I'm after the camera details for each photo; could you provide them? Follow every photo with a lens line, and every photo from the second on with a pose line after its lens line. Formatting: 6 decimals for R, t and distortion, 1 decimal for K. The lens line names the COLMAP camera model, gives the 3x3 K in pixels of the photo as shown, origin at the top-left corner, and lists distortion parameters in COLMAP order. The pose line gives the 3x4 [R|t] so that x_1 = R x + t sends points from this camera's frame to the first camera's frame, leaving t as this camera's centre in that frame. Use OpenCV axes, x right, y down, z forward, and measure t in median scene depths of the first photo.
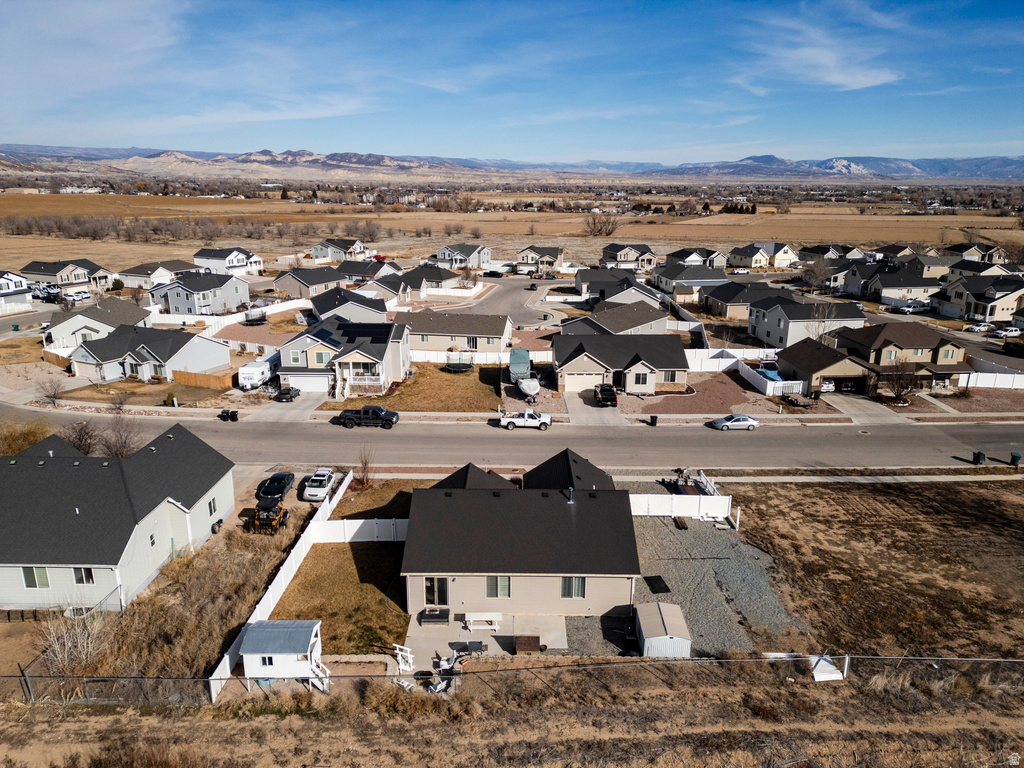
lens RADIAL K [[710.7, 0, 513.1], [0, 710.7, 385.4], [0, 0, 1]] dist [0.088027, -0.082645]
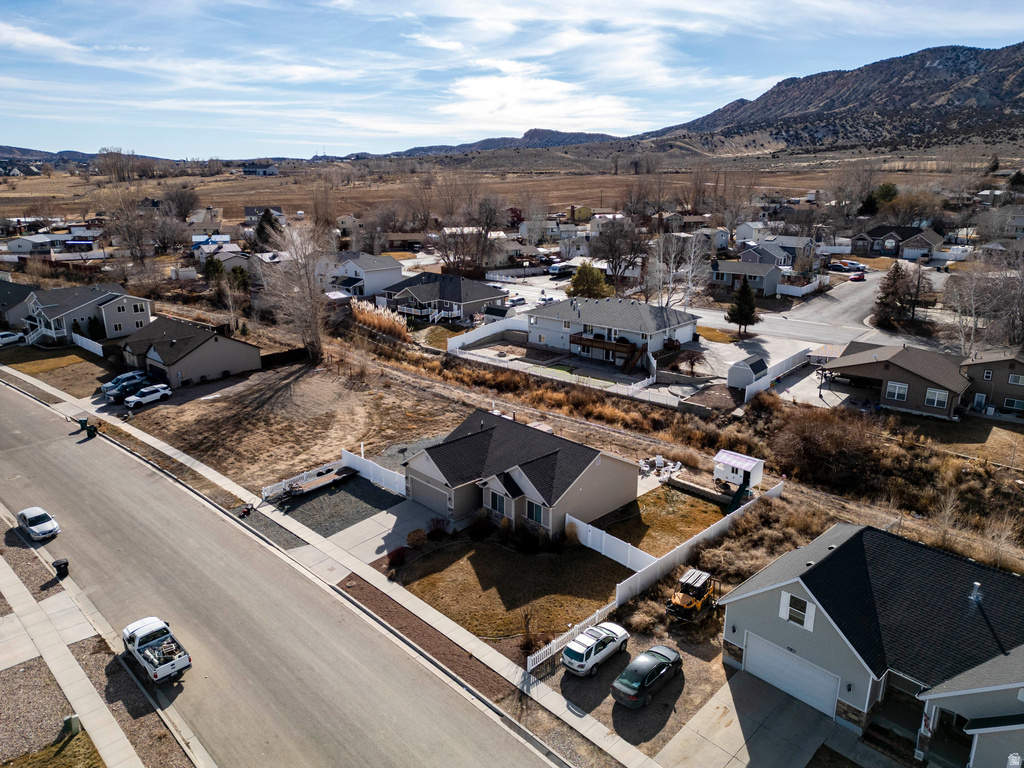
lens RADIAL K [[710.7, 0, 513.1], [0, 710.7, 385.4], [0, 0, 1]] dist [0.088027, -0.082645]
pose [[-0.702066, -0.209486, 0.680601, -0.493777], [0.198788, 0.860103, 0.469794, -0.317947], [-0.683803, 0.465122, -0.562206, 1.046496]]
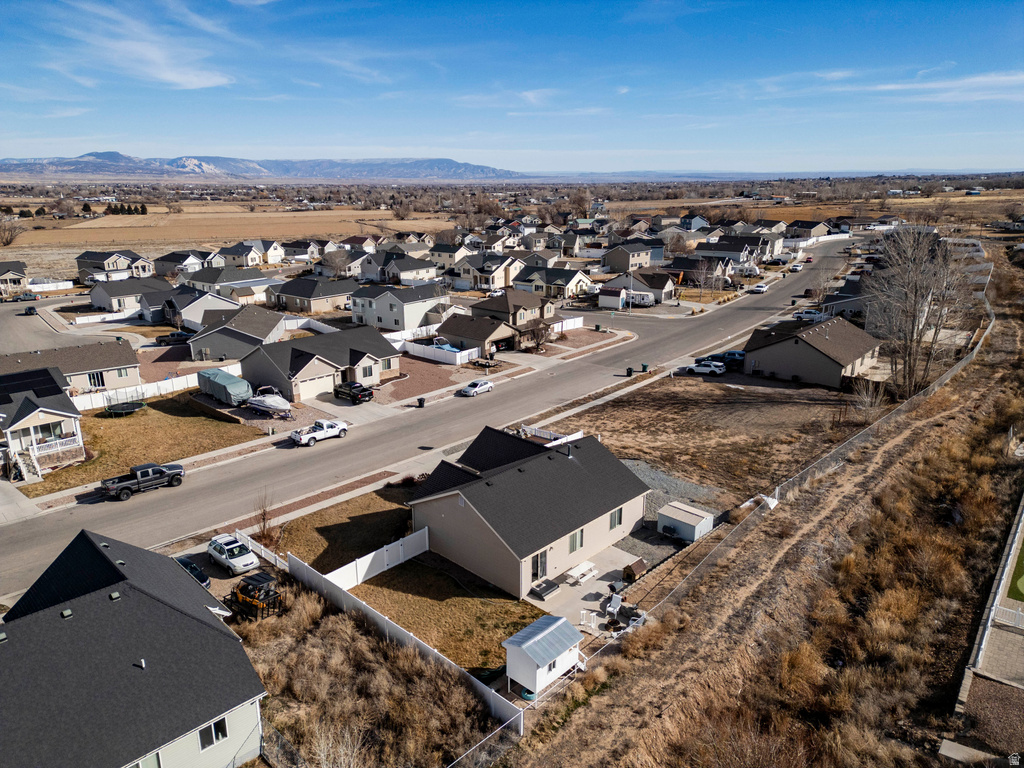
lens RADIAL K [[710.7, 0, 513.1], [0, 710.7, 385.4], [0, 0, 1]] dist [0.088027, -0.082645]
pose [[0.688145, -0.210129, 0.694480, -0.459340], [0.209245, 0.973954, 0.087353, -0.041480], [-0.694747, 0.085205, 0.714190, 0.141900]]
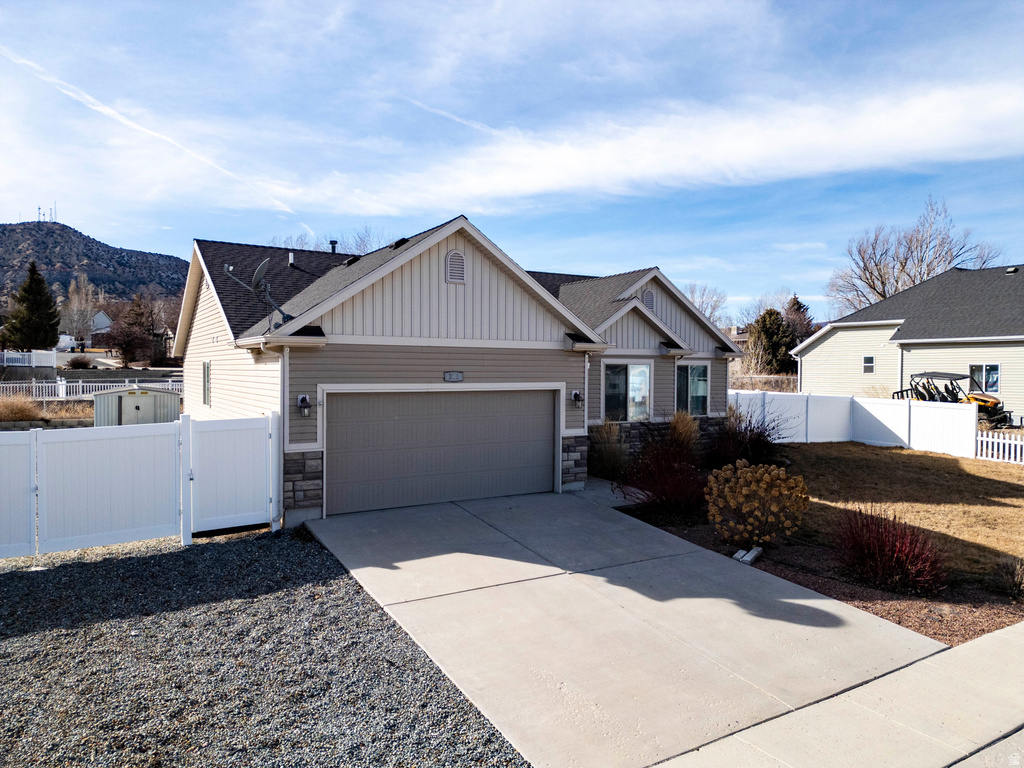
lens RADIAL K [[710.7, 0, 513.1], [0, 710.7, 385.4], [0, 0, 1]] dist [0.088027, -0.082645]
pose [[-0.855017, 0.004390, -0.518582, 0.134722], [-0.155466, 0.951805, 0.264382, 0.055646], [0.494749, 0.306673, -0.813127, 0.885659]]
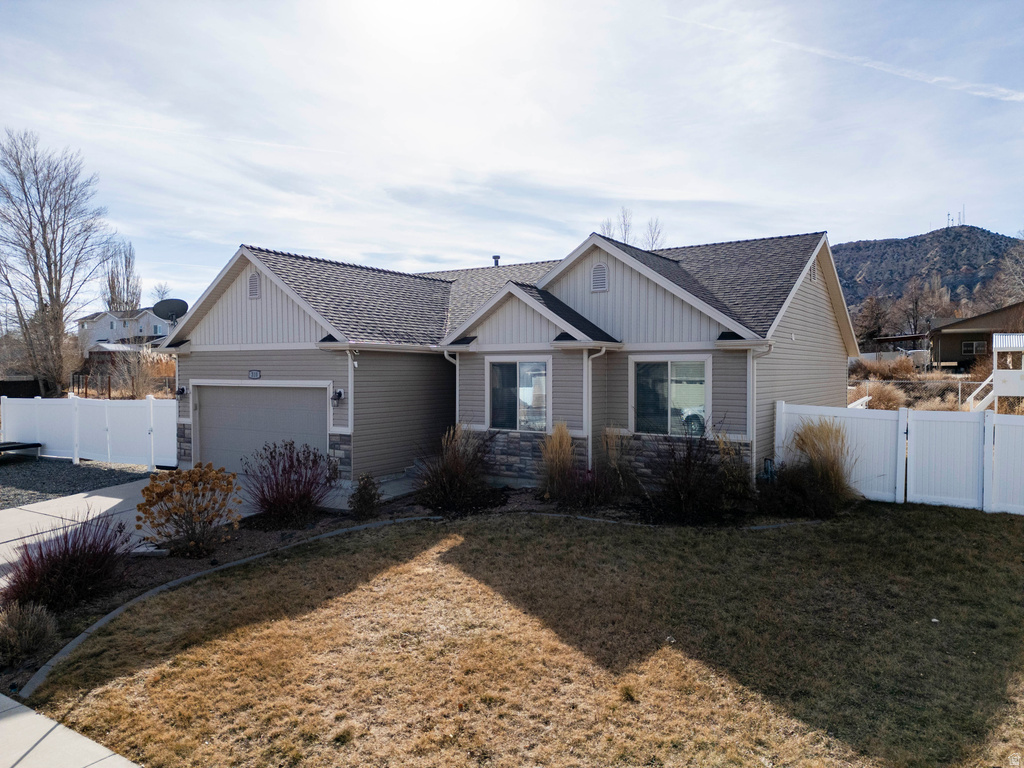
lens RADIAL K [[708.2, 0, 527.9], [0, 708.2, 372.3], [0, 0, 1]] dist [0.049671, 0.000984]
pose [[-0.842321, -0.006410, 0.538938, -0.131115], [0.151823, 0.956617, 0.248666, 0.060186], [-0.517151, 0.291279, -0.804805, 0.866715]]
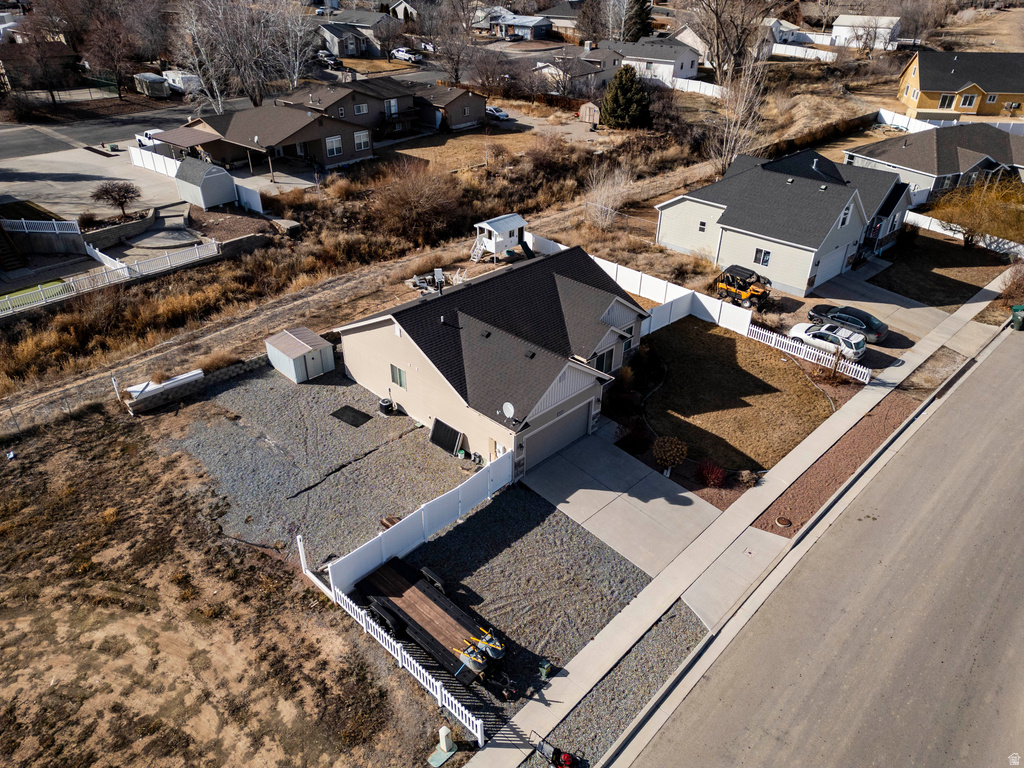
lens RADIAL K [[710.7, 0, 513.1], [0, 710.7, 385.4], [0, 0, 1]] dist [0.088027, -0.082645]
pose [[-0.698710, 0.356914, -0.620014, 0.345254], [-0.217583, 0.719587, 0.659434, -0.195705], [0.681515, 0.595657, -0.425124, 0.892382]]
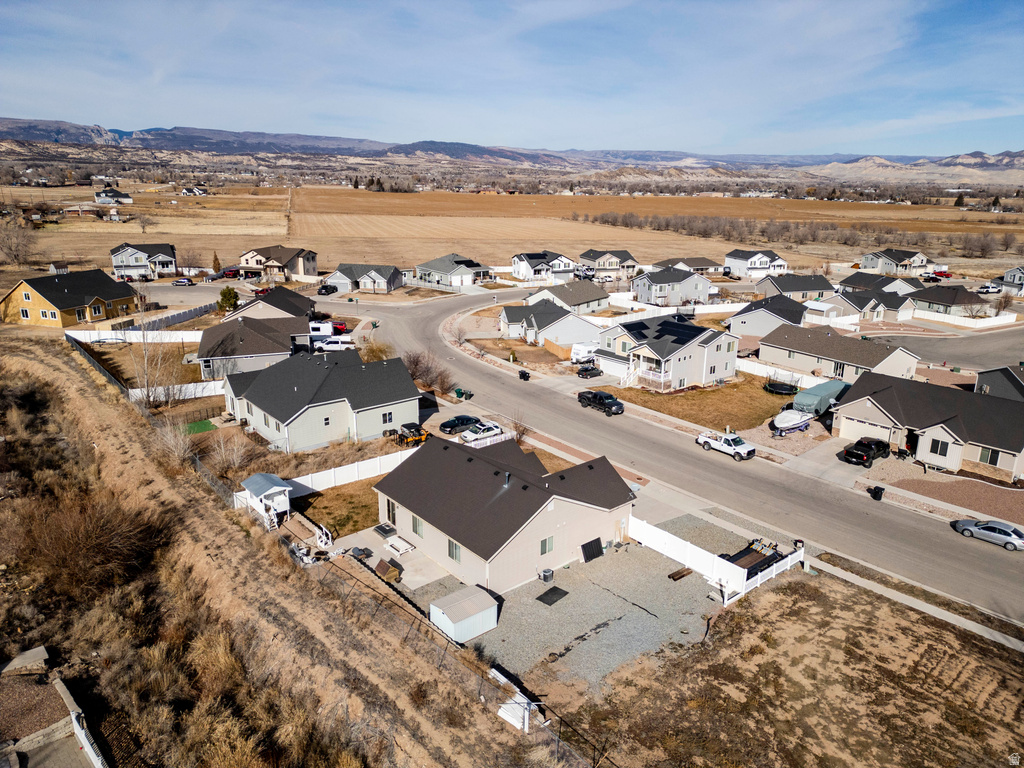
lens RADIAL K [[710.7, 0, 513.1], [0, 710.7, 385.4], [0, 0, 1]] dist [0.088027, -0.082645]
pose [[0.648437, 0.217157, -0.729638, 0.507735], [-0.221853, 0.970753, 0.091756, -0.050986], [0.728224, 0.102374, 0.677650, 0.161824]]
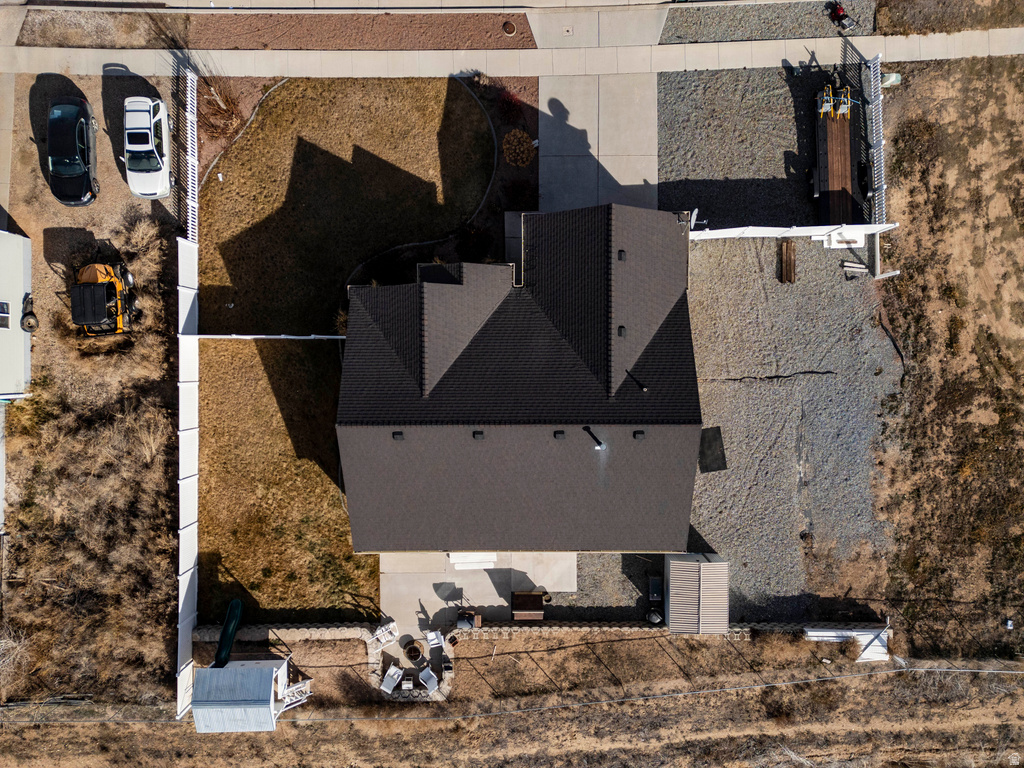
lens RADIAL K [[710.7, 0, 513.1], [0, 710.7, 385.4], [0, 0, 1]] dist [0.088027, -0.082645]
pose [[0.999770, -0.011359, -0.018181, 0.010725], [0.020508, 0.259612, 0.965495, -0.266662], [-0.006247, -0.965646, 0.259785, 0.542261]]
